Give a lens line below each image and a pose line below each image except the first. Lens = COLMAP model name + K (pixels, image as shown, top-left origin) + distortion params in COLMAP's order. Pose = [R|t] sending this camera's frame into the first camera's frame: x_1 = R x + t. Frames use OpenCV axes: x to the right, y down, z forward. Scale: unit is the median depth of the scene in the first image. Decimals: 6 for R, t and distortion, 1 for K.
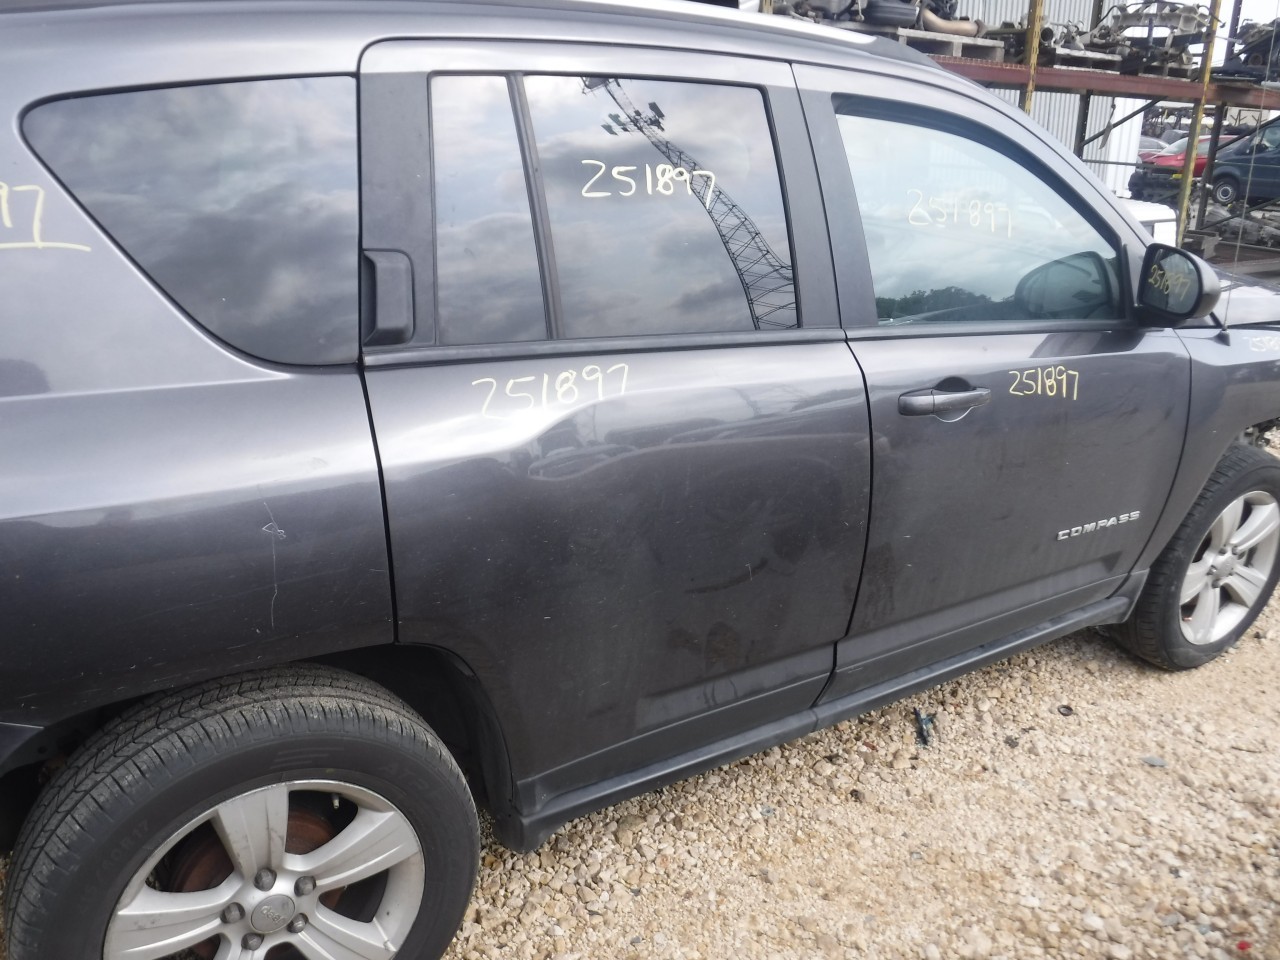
lens RADIAL K [[1035.5, 0, 639.5], [0, 1035.5, 481.1], [0, 0, 1]] dist [-0.063899, -0.009629]
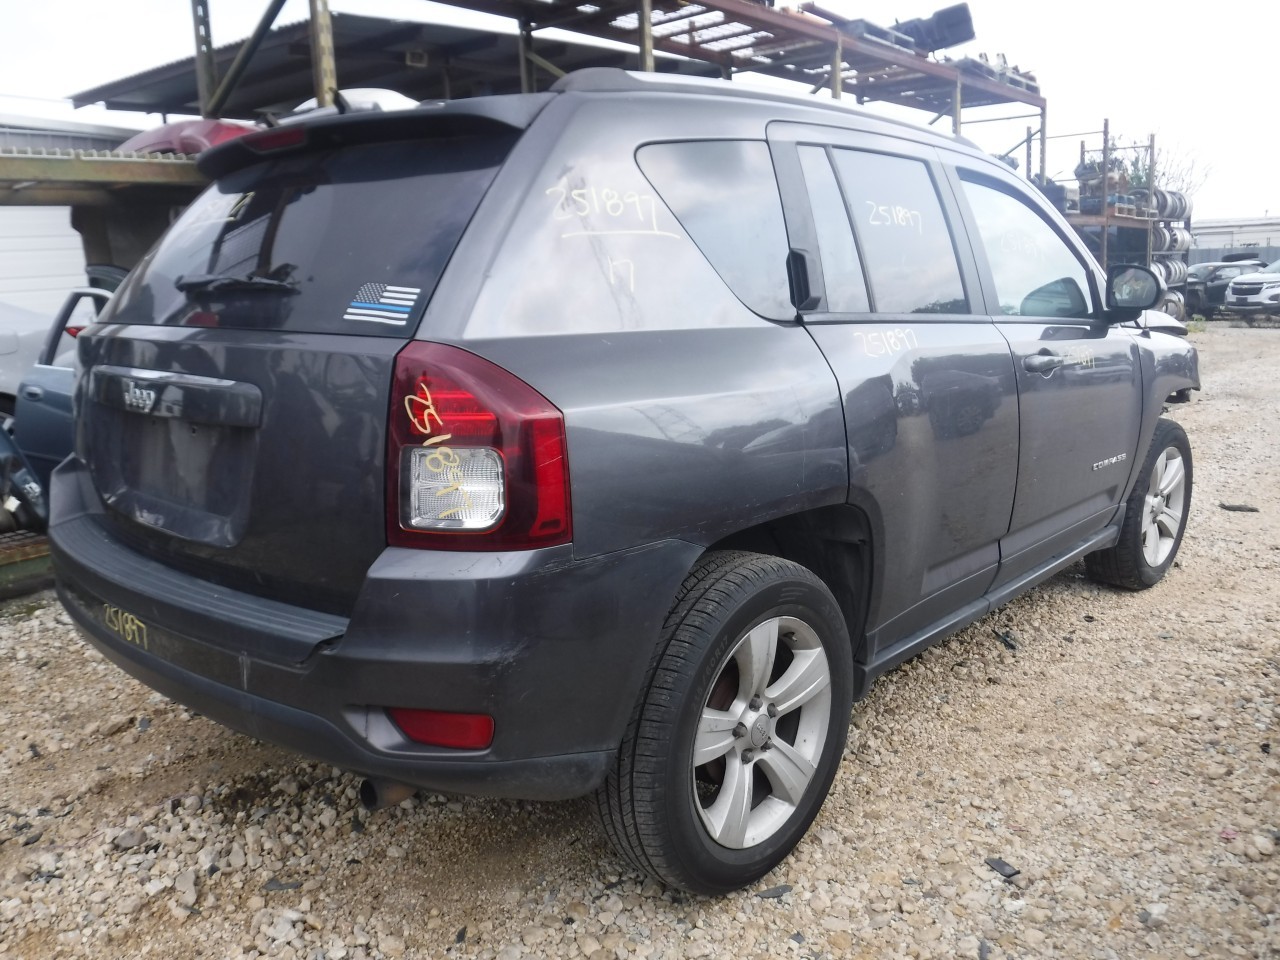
lens RADIAL K [[1035.5, 0, 643.8], [0, 1035.5, 477.1], [0, 0, 1]] dist [-0.063899, -0.009629]
pose [[0.963731, -0.101237, 0.246928, -0.571713], [0.139591, 0.979816, -0.143094, 0.190444], [-0.227457, 0.172373, 0.958411, -0.232125]]
